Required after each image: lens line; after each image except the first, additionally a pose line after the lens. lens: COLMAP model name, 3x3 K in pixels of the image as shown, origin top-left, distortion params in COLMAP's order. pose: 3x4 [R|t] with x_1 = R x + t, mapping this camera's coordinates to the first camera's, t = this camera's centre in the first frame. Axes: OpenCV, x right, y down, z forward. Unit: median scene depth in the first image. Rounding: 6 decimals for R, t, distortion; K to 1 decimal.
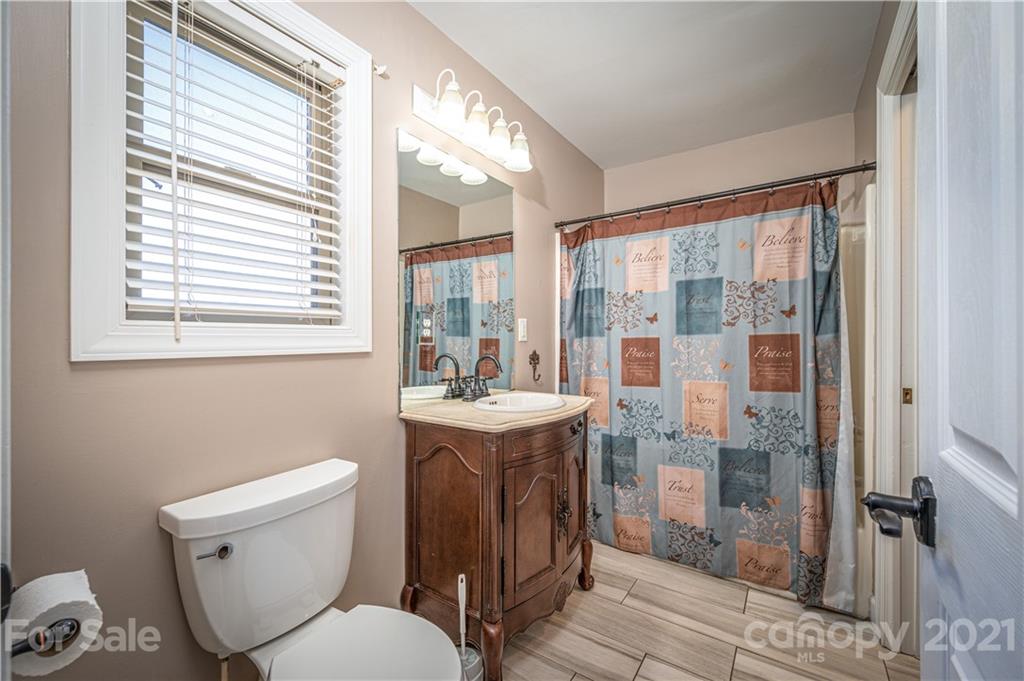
lens RADIAL K [[403.9, 0, 512.0], [0, 403.9, 340.5], [0, 0, 1]] dist [0.000909, 0.000060]
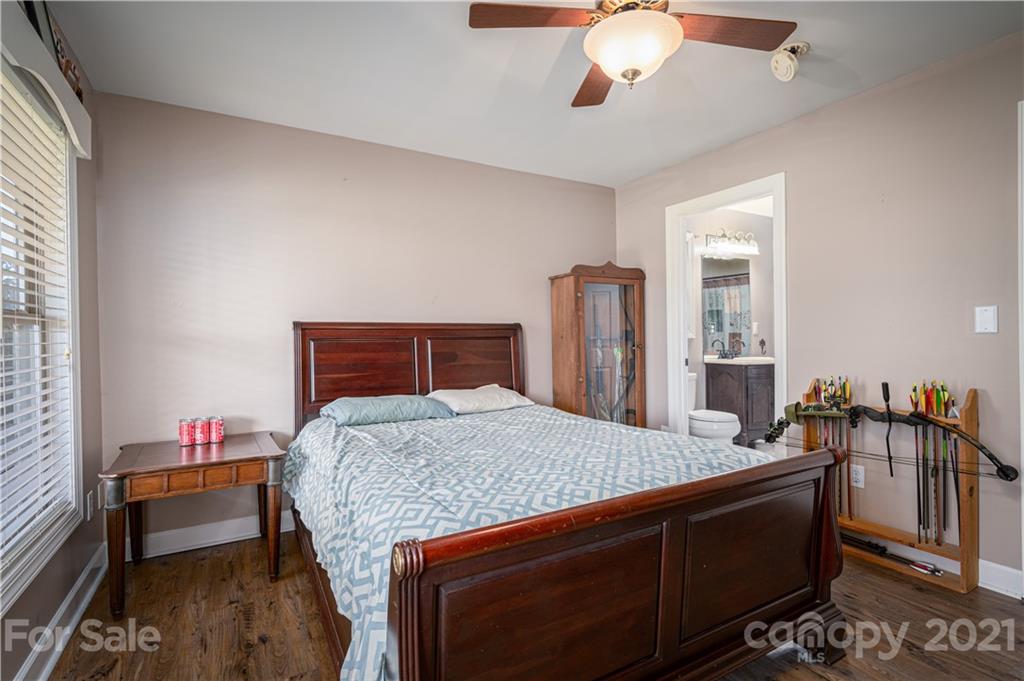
lens RADIAL K [[491.4, 0, 512.0], [0, 491.4, 340.5], [0, 0, 1]] dist [-0.000331, -0.000021]
pose [[0.903217, -0.008623, -0.429098, -0.015412], [0.012830, 0.999894, 0.006912, 0.002206], [0.428992, -0.011748, 0.903232, -1.404697]]
